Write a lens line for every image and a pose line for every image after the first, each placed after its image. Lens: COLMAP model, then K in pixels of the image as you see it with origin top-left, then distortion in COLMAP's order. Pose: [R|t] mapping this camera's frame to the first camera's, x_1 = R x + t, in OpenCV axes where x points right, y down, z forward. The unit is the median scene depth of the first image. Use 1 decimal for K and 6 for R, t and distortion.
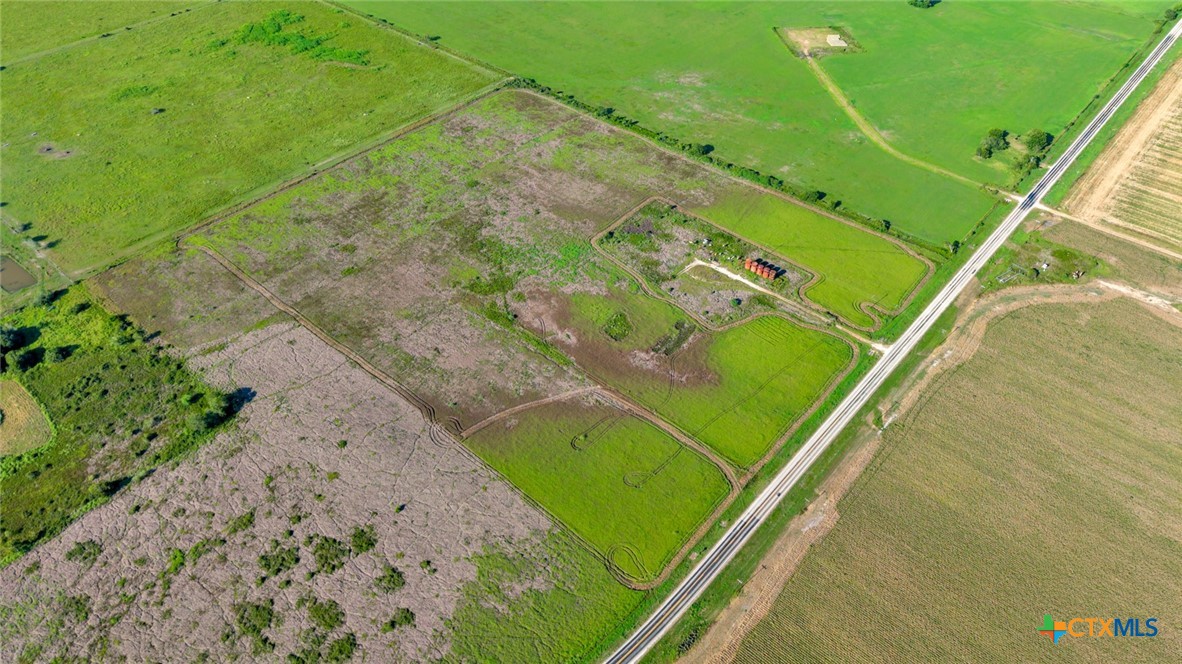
lens RADIAL K [[772.8, 0, 587.9], [0, 772.8, 332.1], [0, 0, 1]] dist [0.032092, -0.034286]
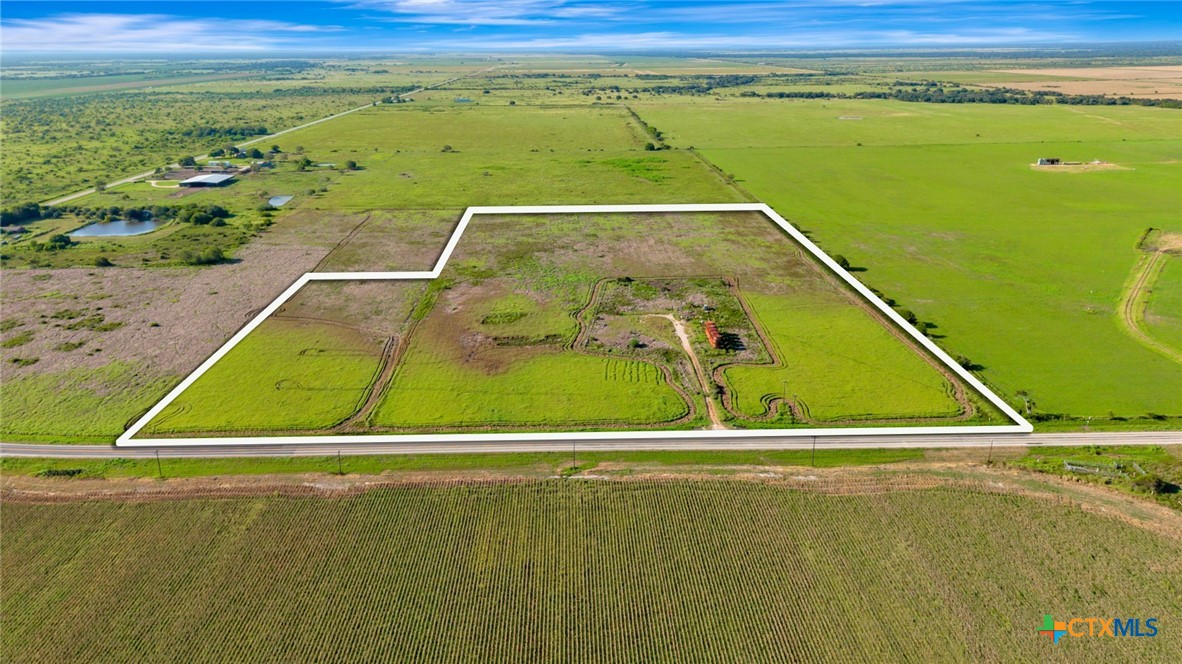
lens RADIAL K [[780.7, 0, 591.0], [0, 780.7, 332.0], [0, 0, 1]] dist [0.055663, -0.068357]
pose [[0.688100, 0.254423, -0.679549, 0.657929], [-0.494806, 0.849523, -0.182971, 0.109113], [0.530741, 0.462147, 0.710447, 0.439167]]
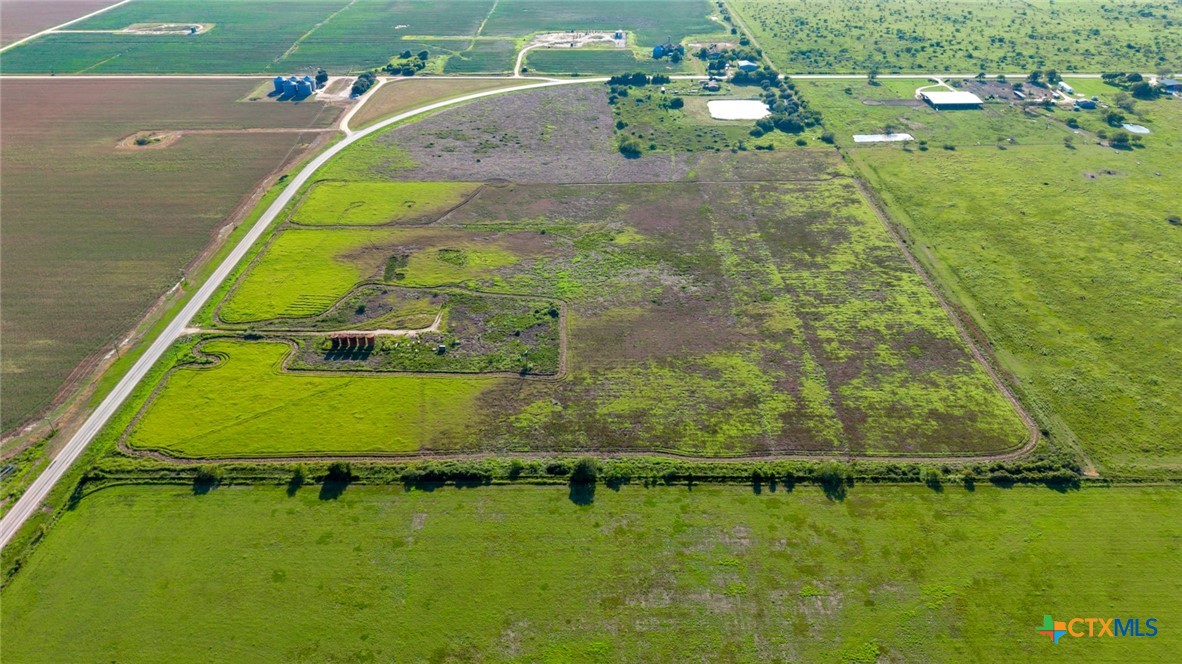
lens RADIAL K [[802.8, 0, 587.8], [0, 802.8, 328.4], [0, 0, 1]] dist [0.032920, -0.041566]
pose [[-0.750384, 0.359356, -0.554785, 0.512895], [-0.444298, 0.347224, 0.825854, -0.903434], [0.489410, 0.866198, -0.100890, 1.231128]]
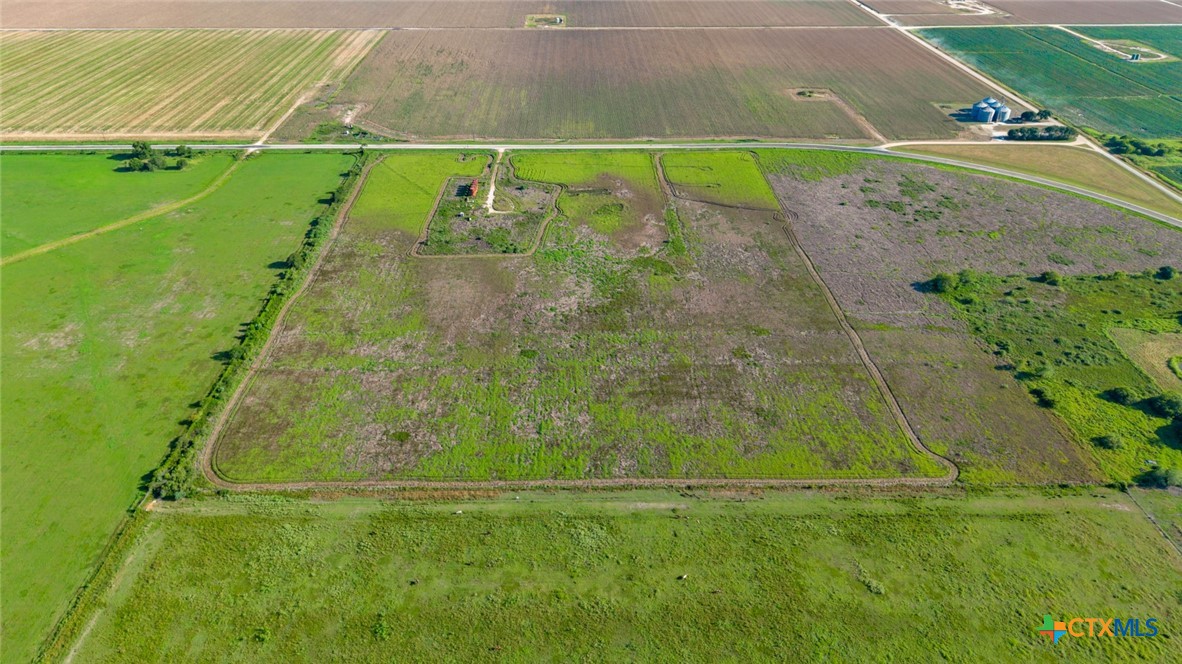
lens RADIAL K [[802.8, 0, 587.8], [0, 802.8, 328.4], [0, 0, 1]] dist [0.032920, -0.041566]
pose [[-0.678396, -0.380064, 0.628753, -0.751601], [0.504004, 0.381934, 0.774665, -0.873224], [-0.534564, 0.842424, -0.067549, 1.207680]]
